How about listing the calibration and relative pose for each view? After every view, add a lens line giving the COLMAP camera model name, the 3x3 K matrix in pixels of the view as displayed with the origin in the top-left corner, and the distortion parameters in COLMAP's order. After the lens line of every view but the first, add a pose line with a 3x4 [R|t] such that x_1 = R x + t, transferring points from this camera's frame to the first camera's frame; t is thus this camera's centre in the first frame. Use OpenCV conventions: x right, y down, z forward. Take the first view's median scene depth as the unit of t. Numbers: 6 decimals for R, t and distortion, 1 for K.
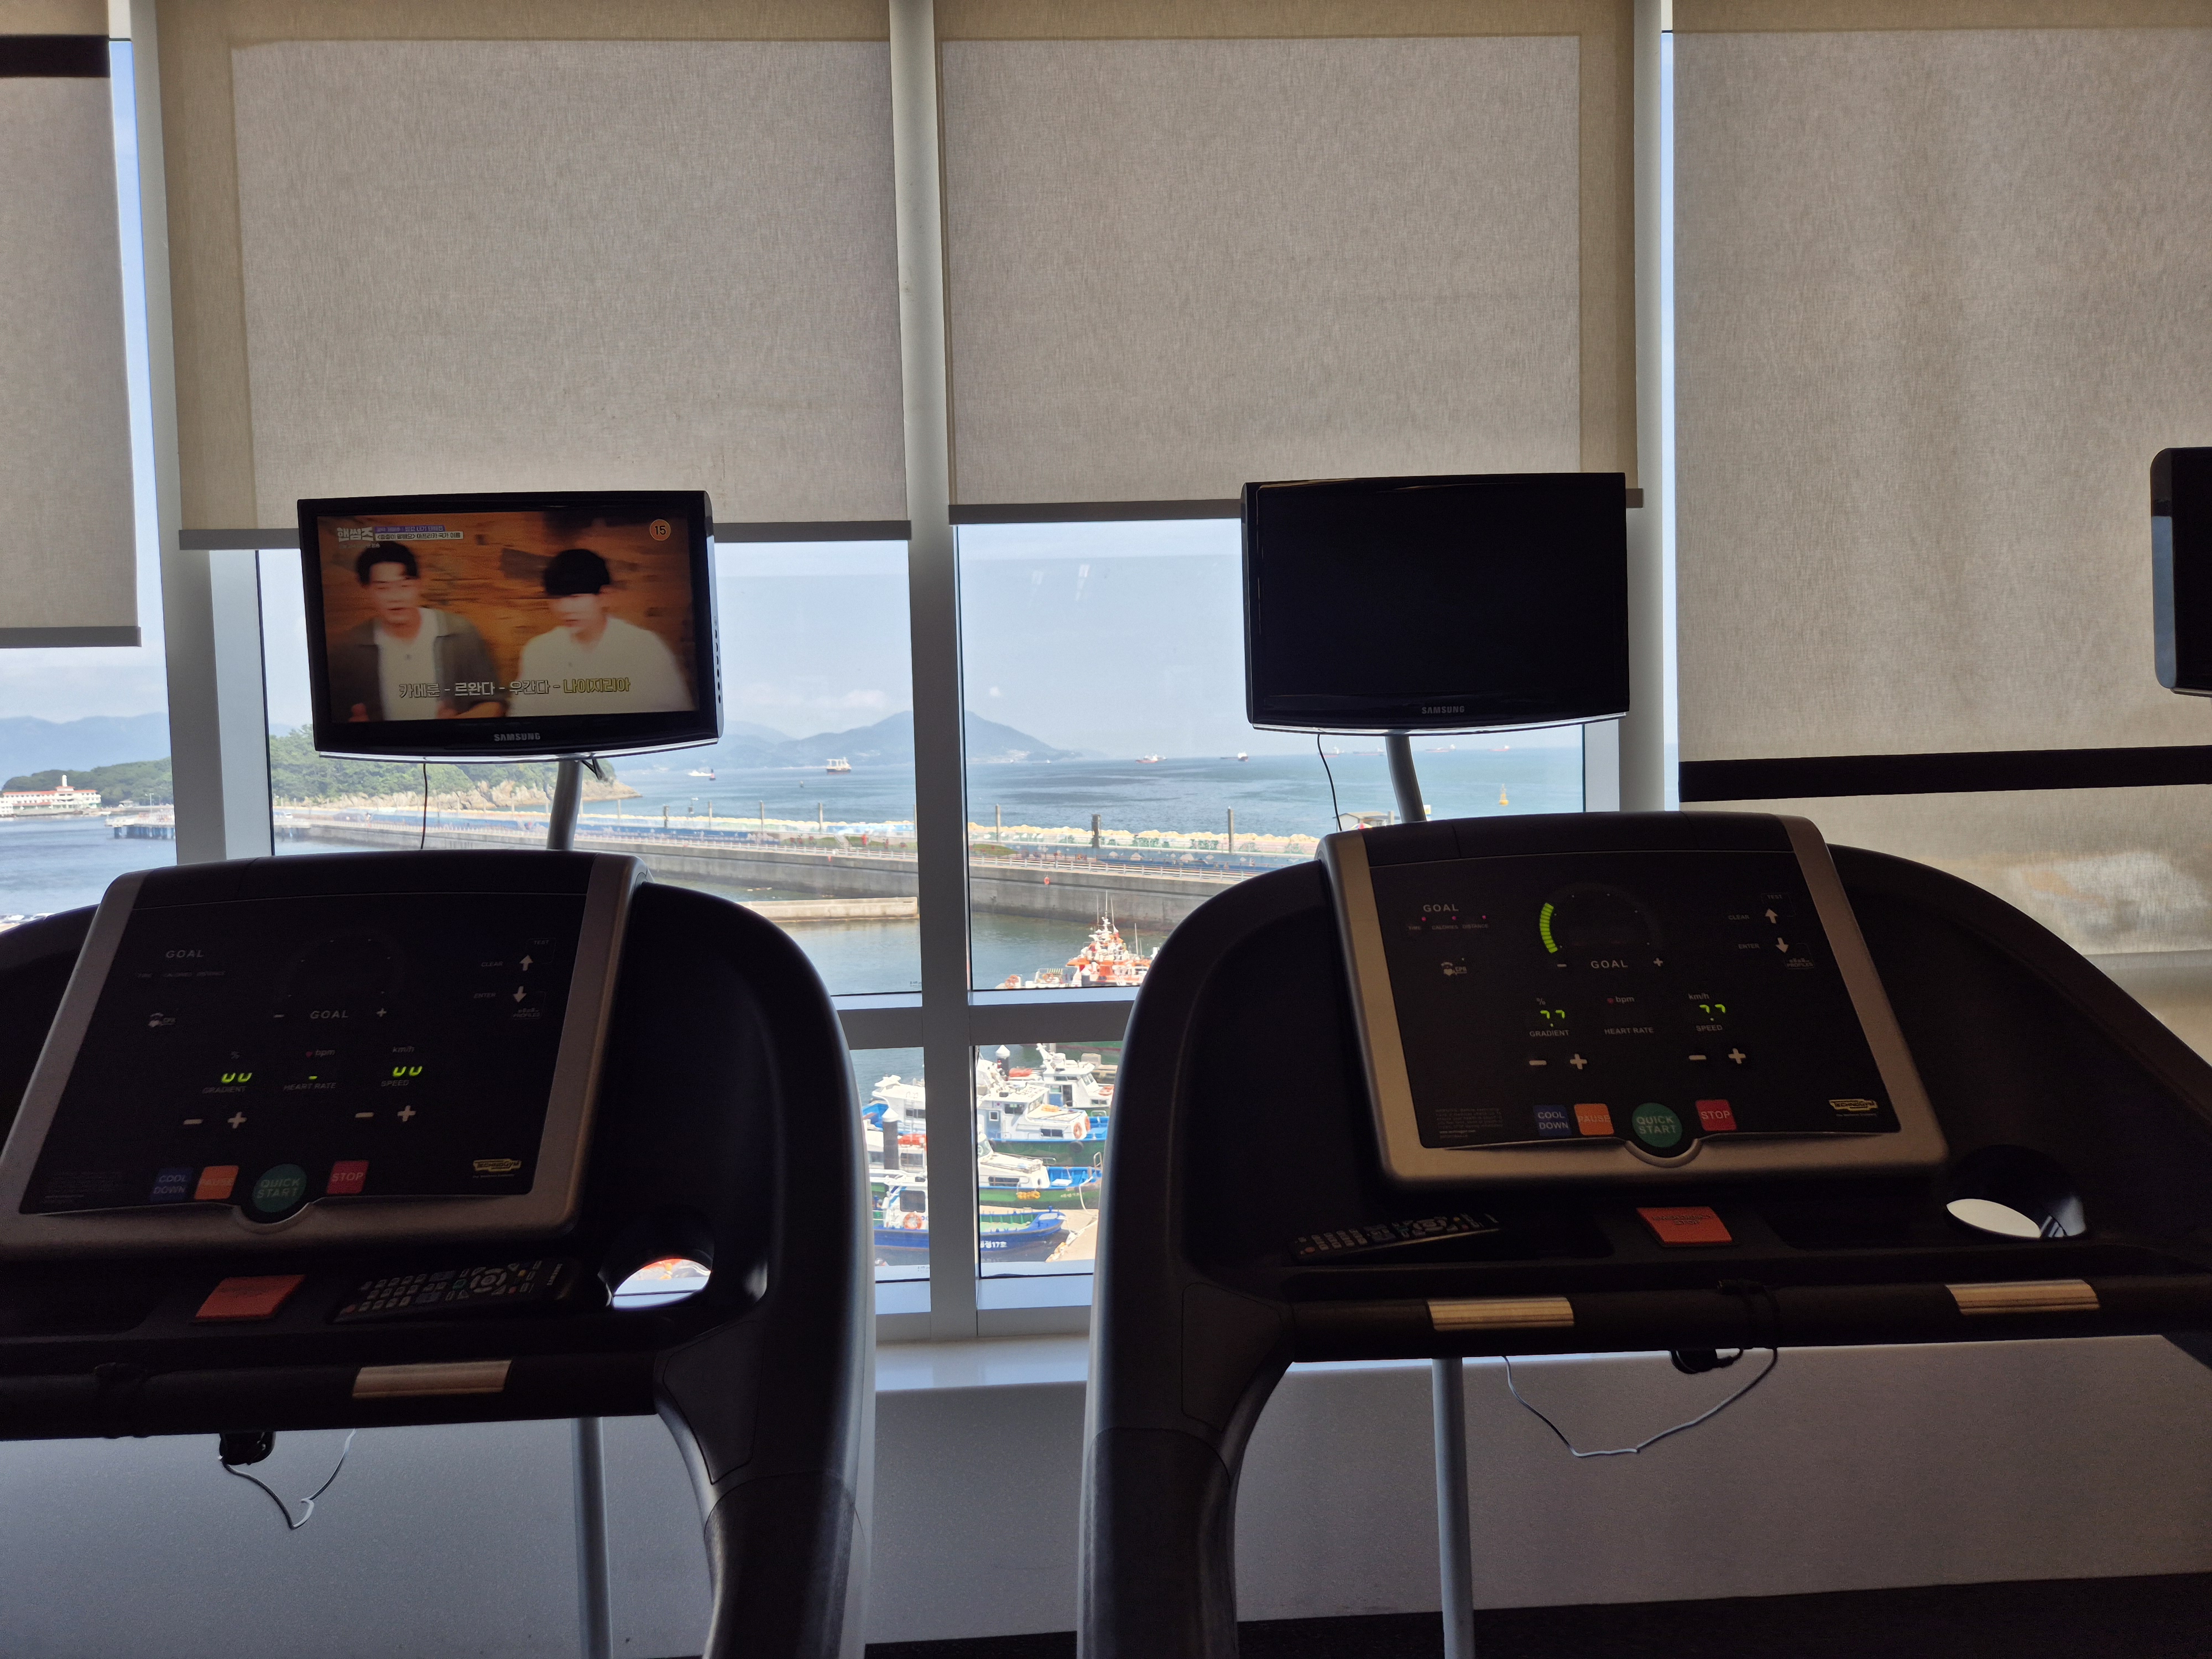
lens RADIAL K [[1495.3, 0, 1101.3], [0, 1495.3, 825.8], [0, 0, 1]] dist [0.020853, -0.001214]
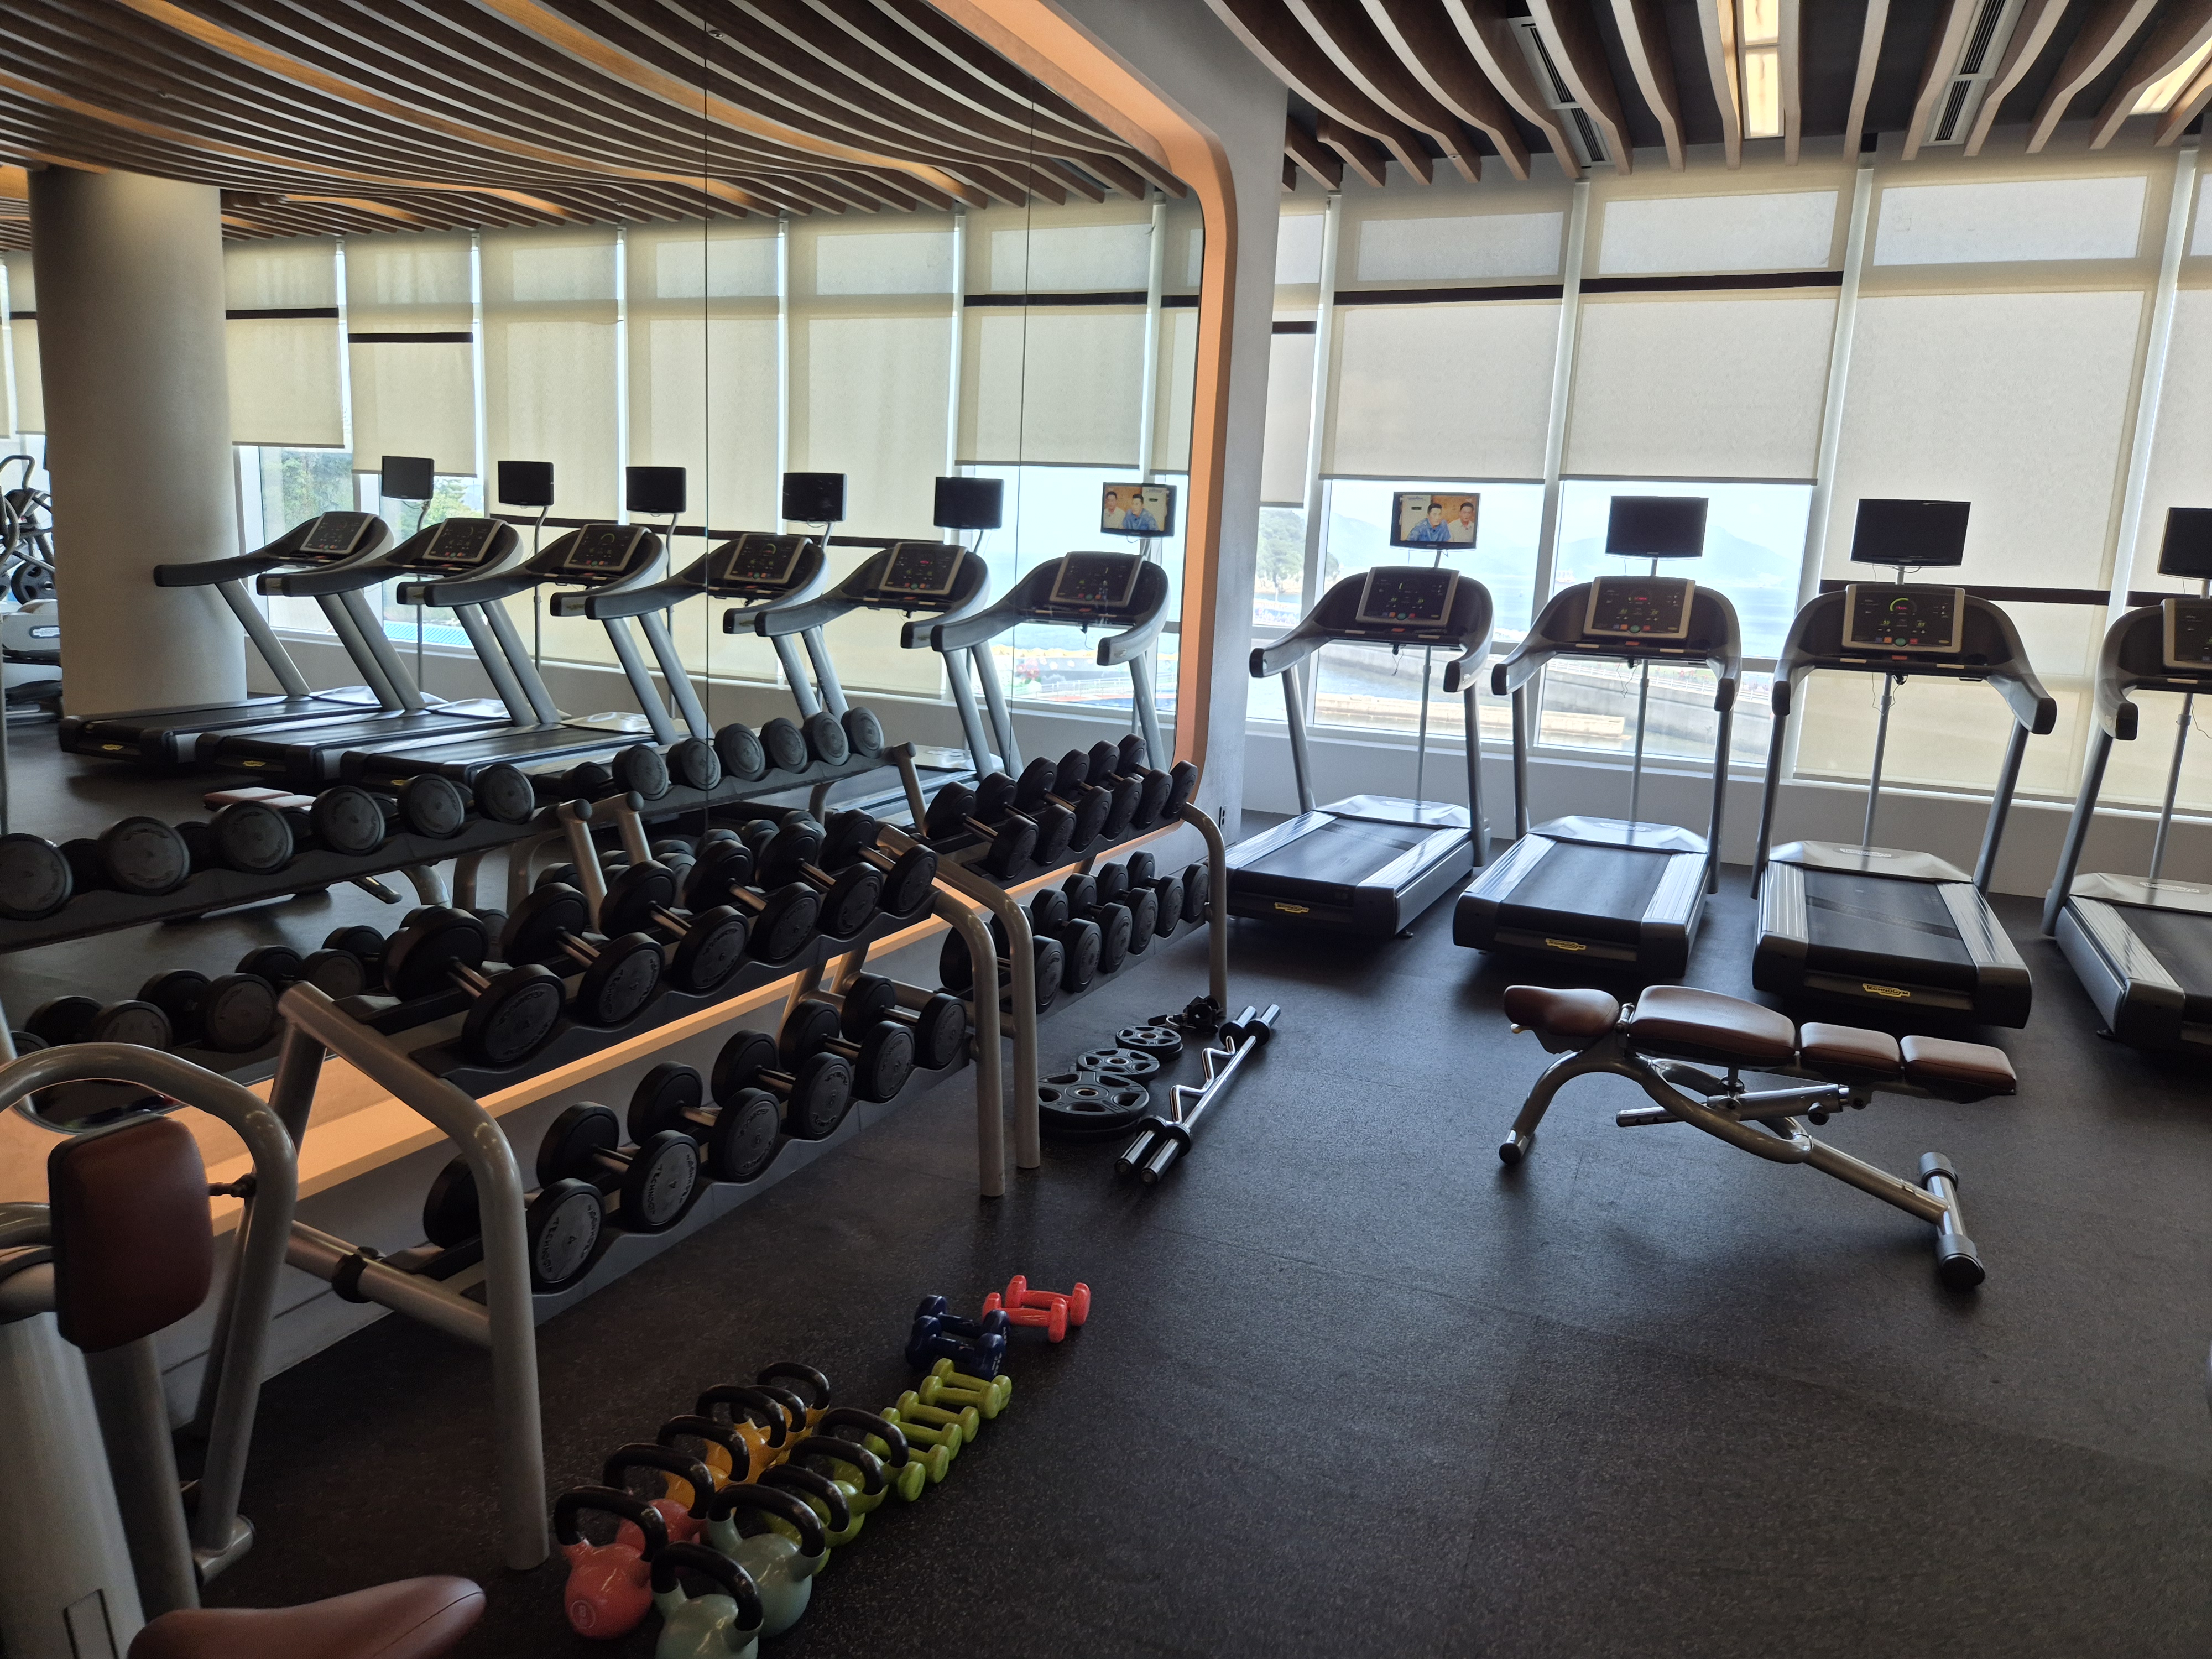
lens RADIAL K [[1495.3, 0, 1107.5], [0, 1495.3, 823.8], [0, 0, 1]] dist [0.020853, -0.001214]
pose [[0.891215, 0.156963, -0.425557, 0.717524], [-0.099545, 0.983026, 0.154111, 0.159376], [0.442523, -0.094984, 0.891712, -3.221863]]
